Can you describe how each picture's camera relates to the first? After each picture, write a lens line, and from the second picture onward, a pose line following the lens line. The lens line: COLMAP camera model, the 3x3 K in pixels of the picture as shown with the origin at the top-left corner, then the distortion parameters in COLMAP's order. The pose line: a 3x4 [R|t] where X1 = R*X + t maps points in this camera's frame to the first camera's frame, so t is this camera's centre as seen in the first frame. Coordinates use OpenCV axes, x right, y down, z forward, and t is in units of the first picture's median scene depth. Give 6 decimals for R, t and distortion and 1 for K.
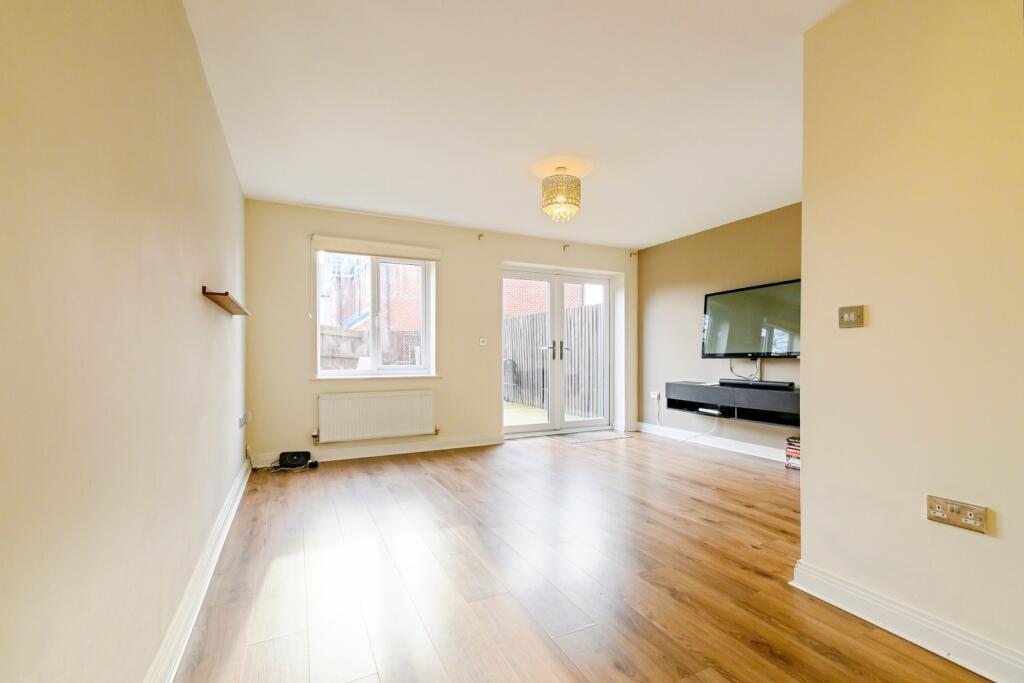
lens RADIAL K [[464.2, 0, 517.8], [0, 464.2, 350.4], [0, 0, 1]] dist [-0.000069, 0.000032]
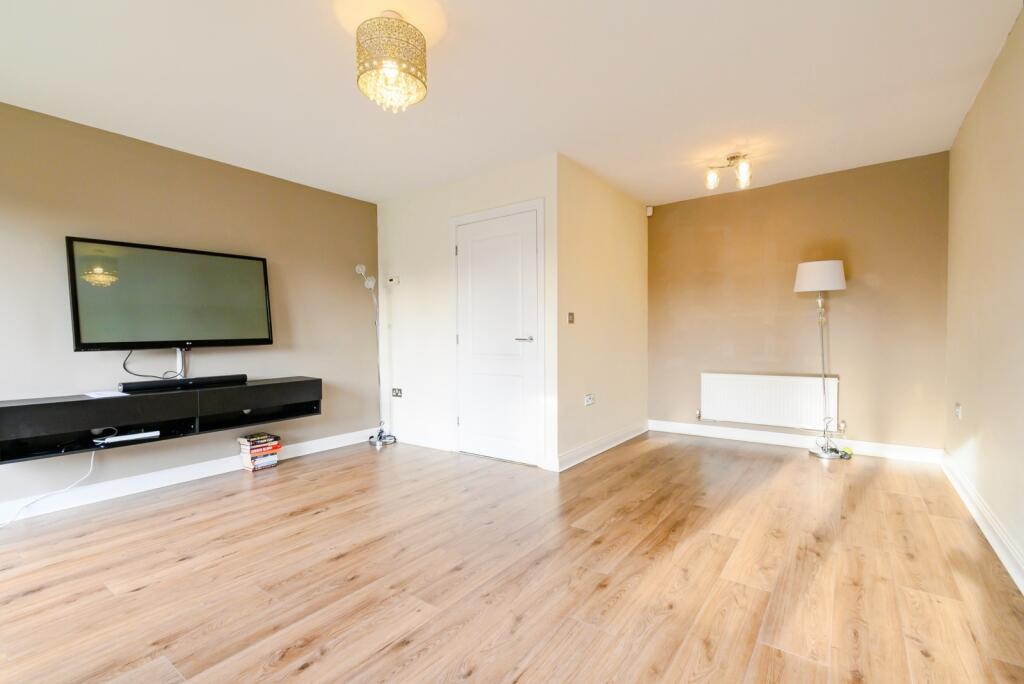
lens RADIAL K [[464.2, 0, 517.8], [0, 464.2, 350.9], [0, 0, 1]] dist [-0.000069, 0.000032]
pose [[-0.480532, -0.020230, 0.876744, -0.378941], [0.006890, 0.999616, 0.026842, 0.005548], [-0.876950, 0.018939, -0.480208, 0.891708]]
